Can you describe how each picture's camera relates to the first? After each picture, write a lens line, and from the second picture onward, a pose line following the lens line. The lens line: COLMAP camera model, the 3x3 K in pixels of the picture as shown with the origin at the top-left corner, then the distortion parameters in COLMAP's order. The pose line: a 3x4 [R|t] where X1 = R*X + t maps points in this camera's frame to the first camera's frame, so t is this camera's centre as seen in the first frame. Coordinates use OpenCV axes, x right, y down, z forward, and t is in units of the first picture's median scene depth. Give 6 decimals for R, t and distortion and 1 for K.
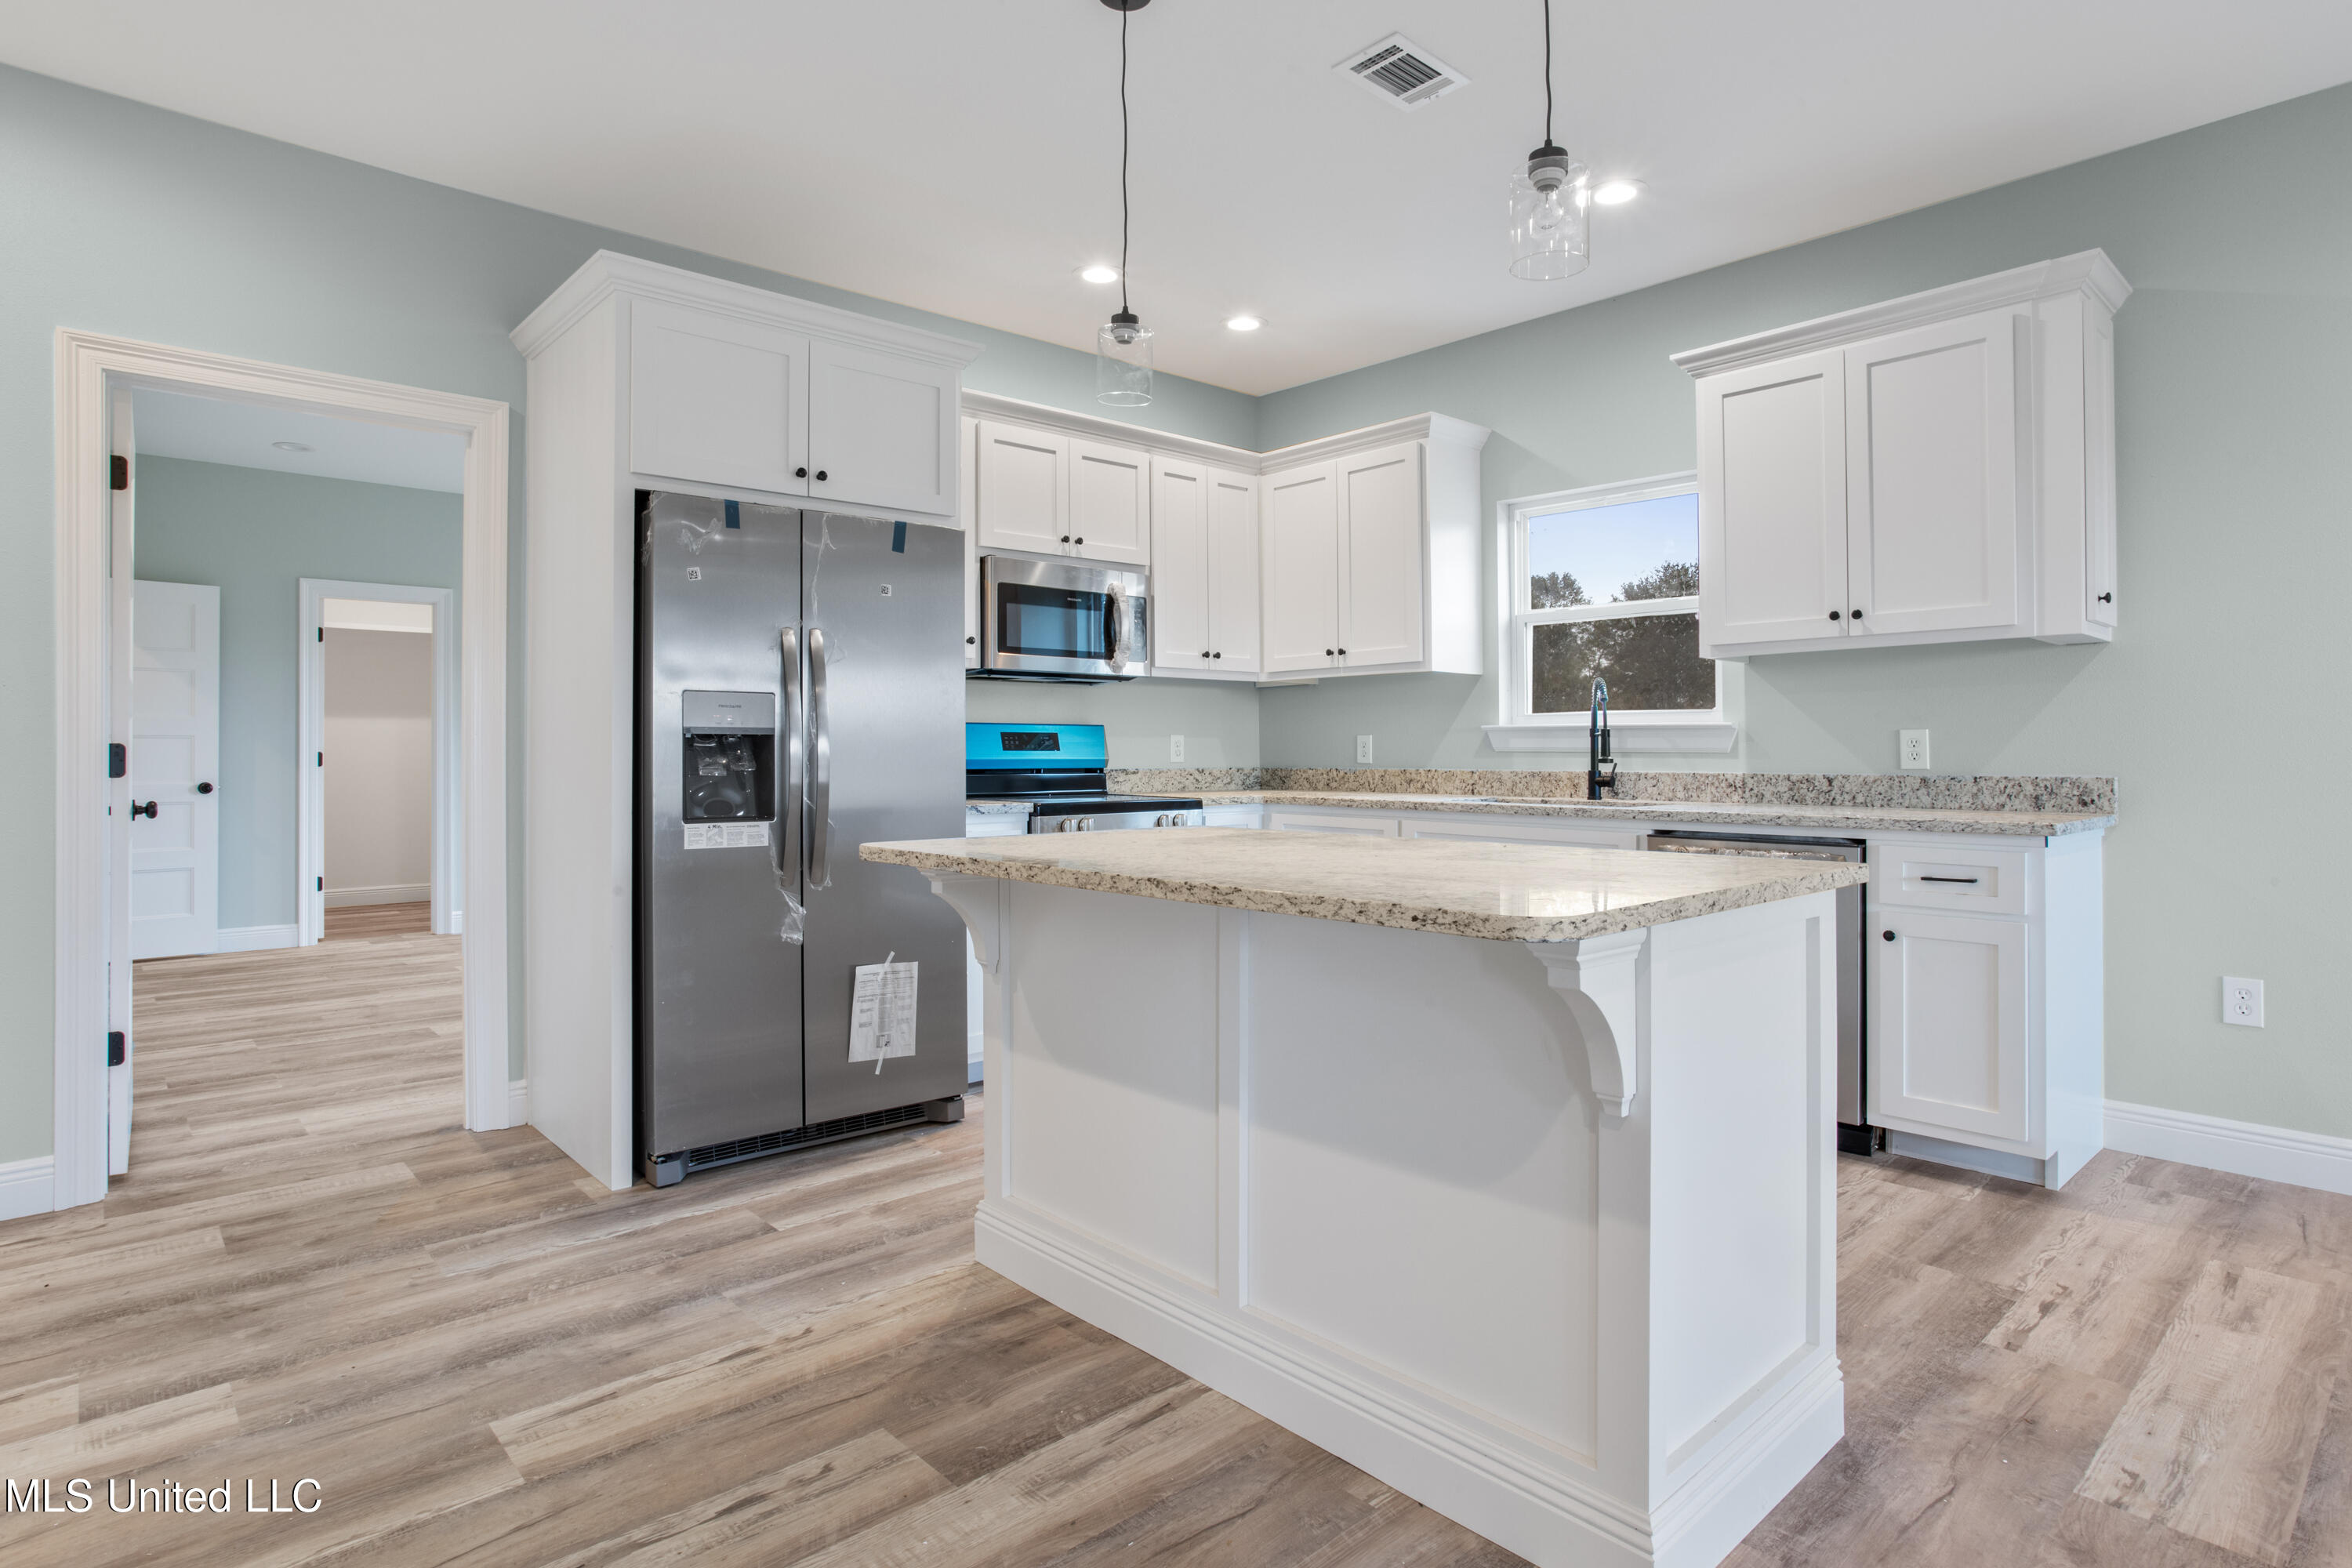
lens RADIAL K [[1248.1, 0, 1169.0], [0, 1248.1, 736.2], [0, 0, 1]] dist [-0.043473, 0.022578]
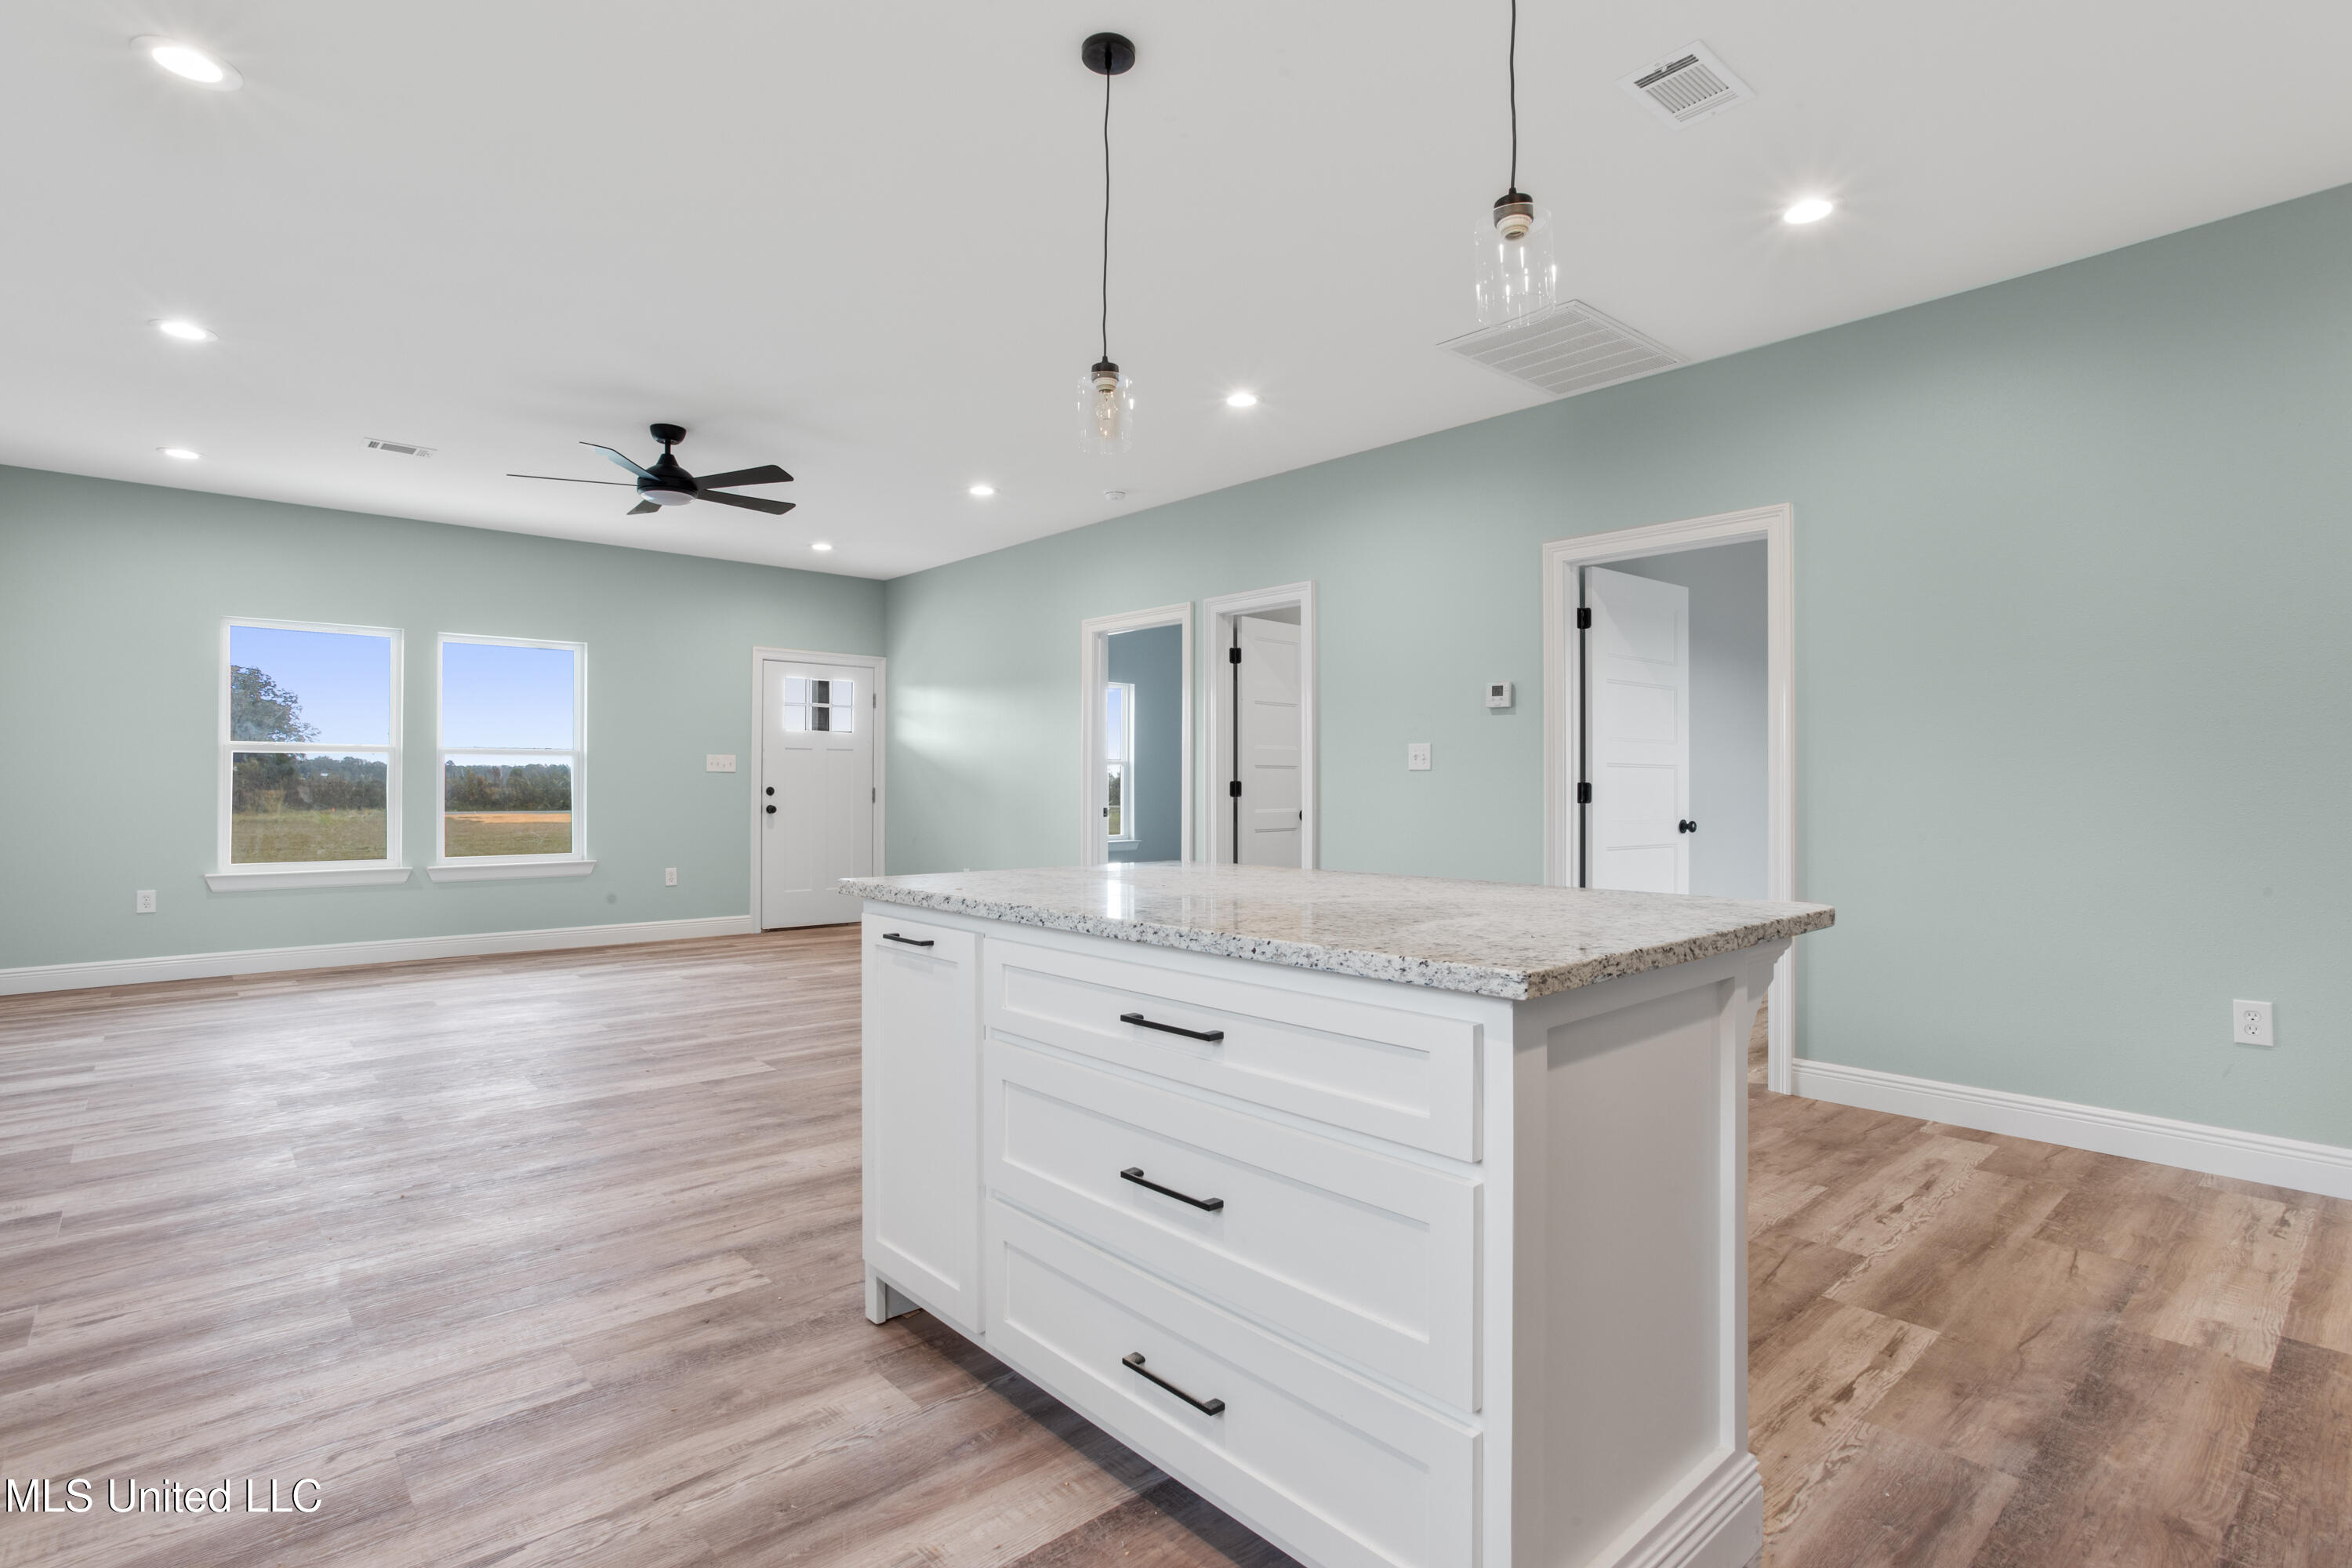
lens RADIAL K [[1139.1, 0, 1173.2], [0, 1139.1, 777.0], [0, 0, 1]] dist [-0.045859, 0.027239]
pose [[-0.999992, 0.002911, -0.002645, 0.125536], [0.002971, 0.999735, -0.022820, 0.014351], [0.002578, -0.022828, -0.999736, 1.230281]]
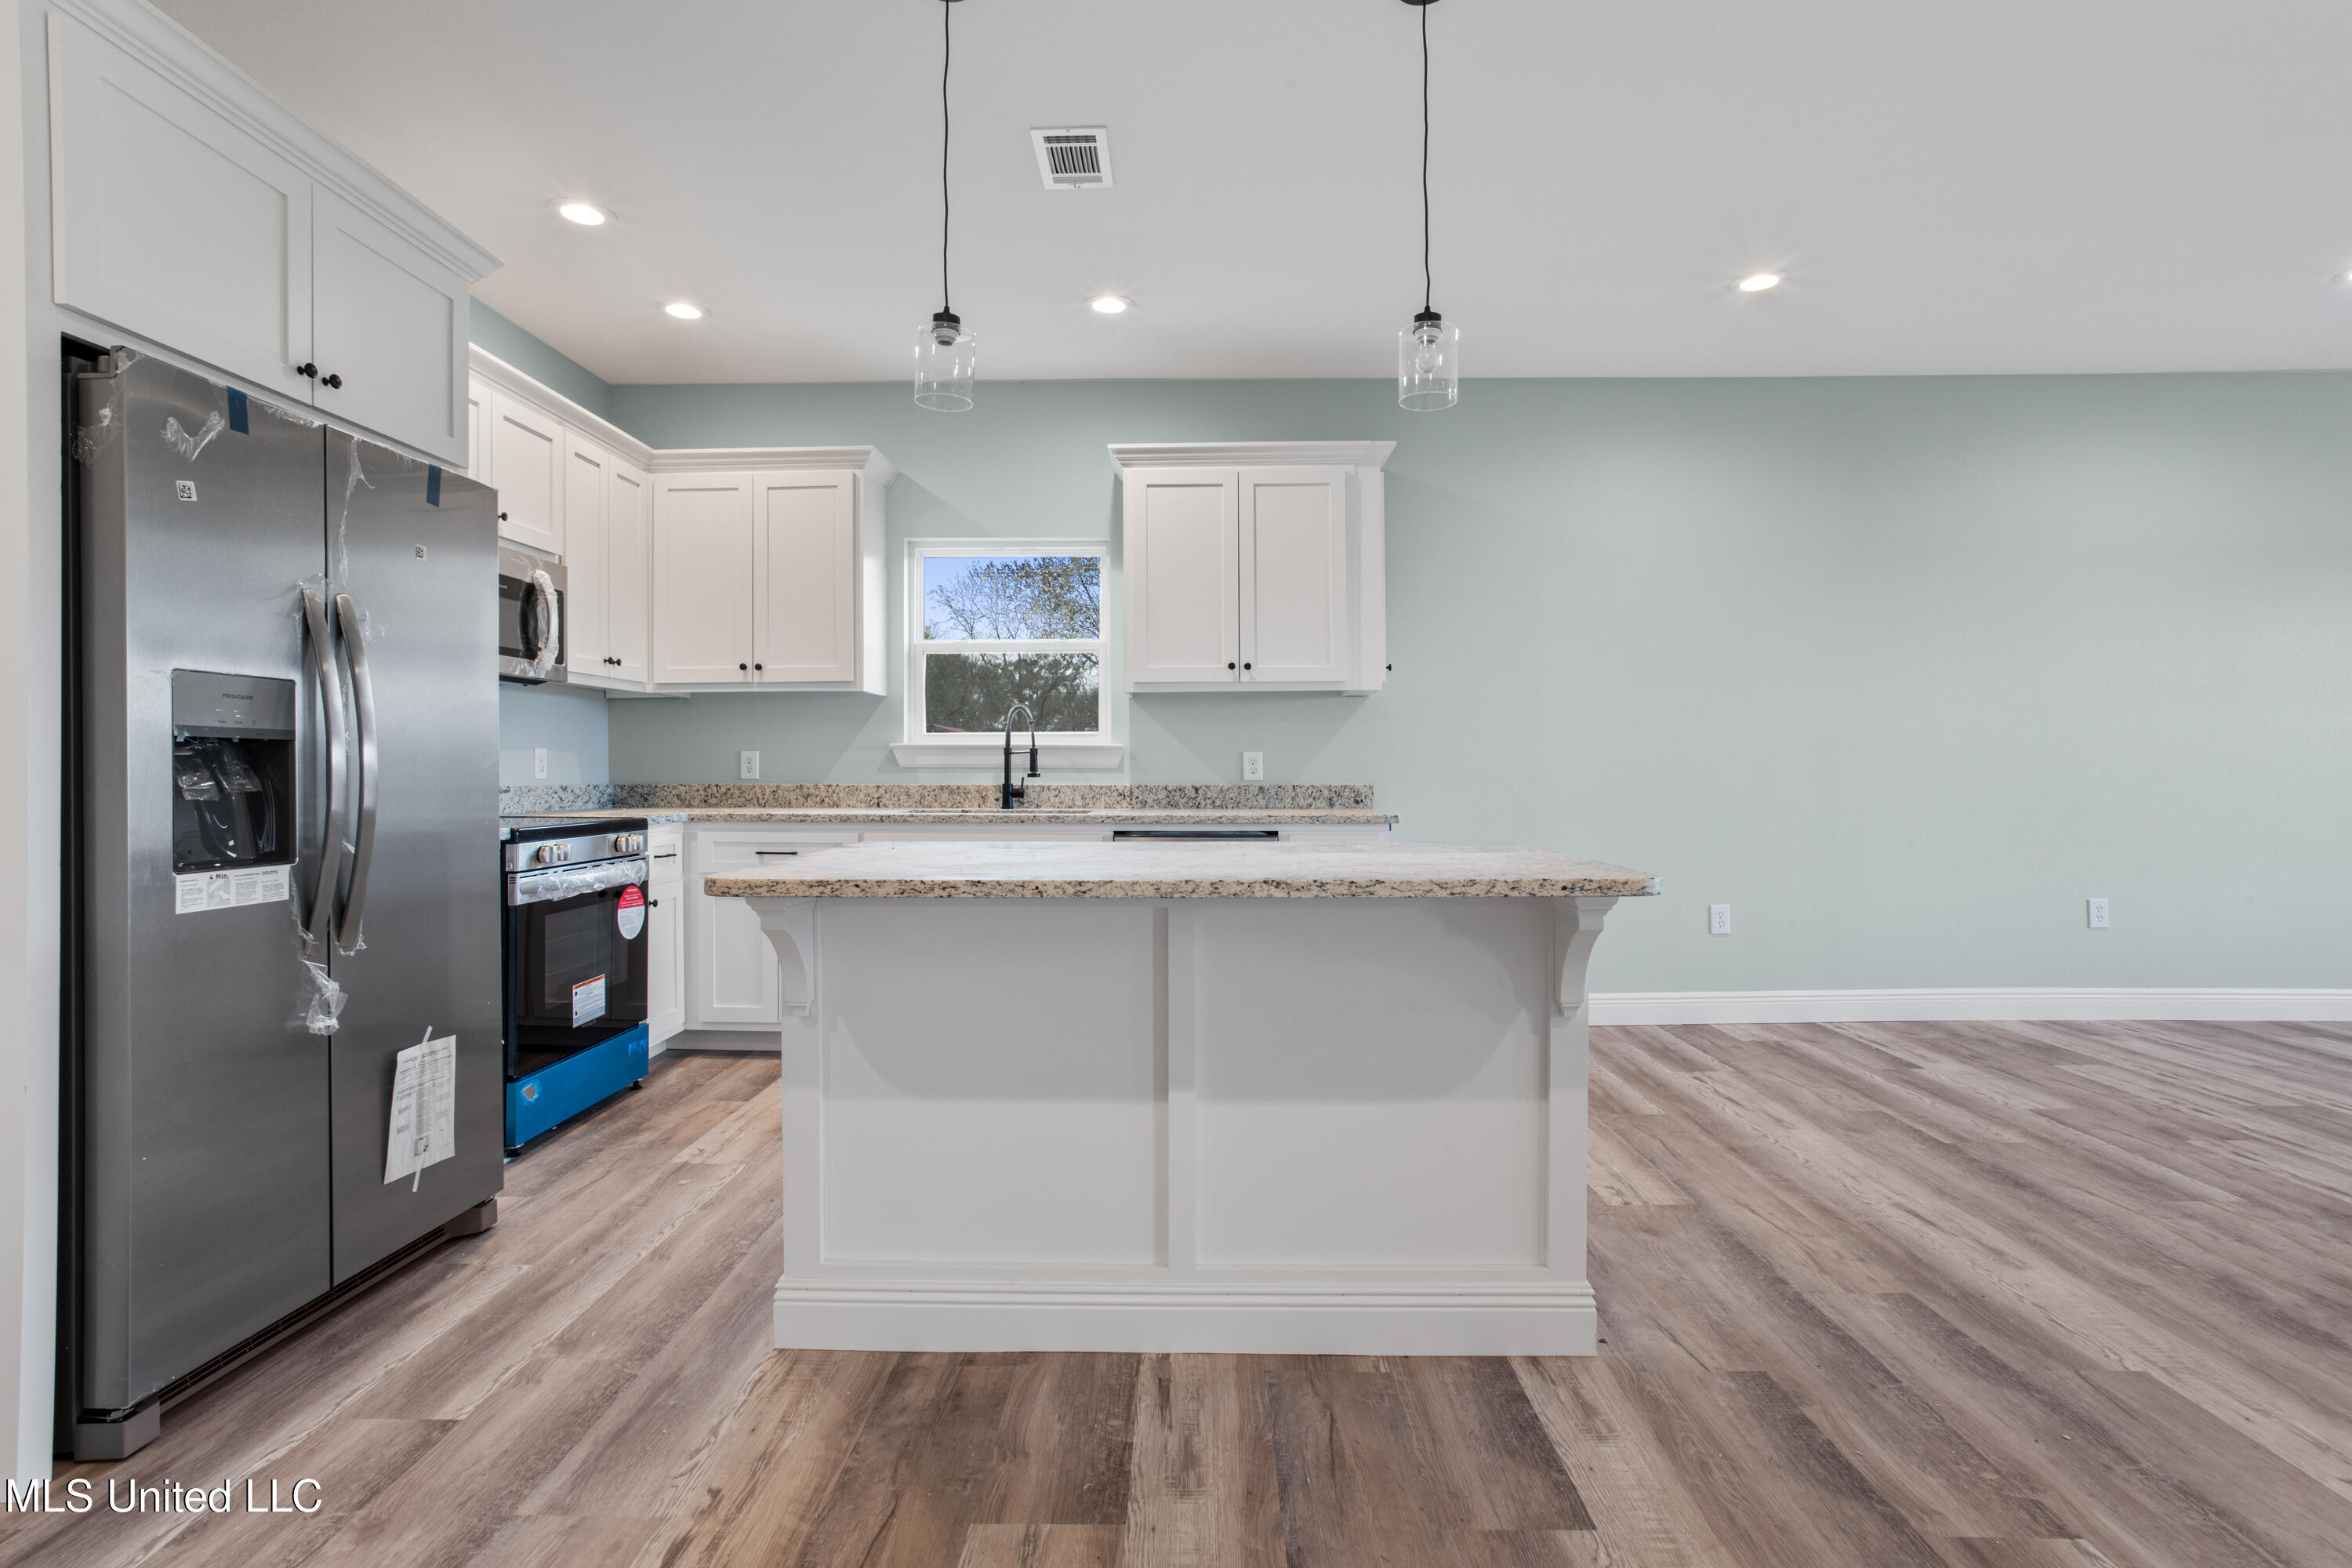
lens RADIAL K [[1139.1, 0, 1174.4], [0, 1139.1, 766.5], [0, 0, 1]] dist [-0.045859, 0.027239]
pose [[0.681389, 0.002289, 0.731918, -0.414272], [-0.009626, 0.999937, 0.005834, 0.004849], [-0.731859, -0.011021, 0.681367, 0.198061]]
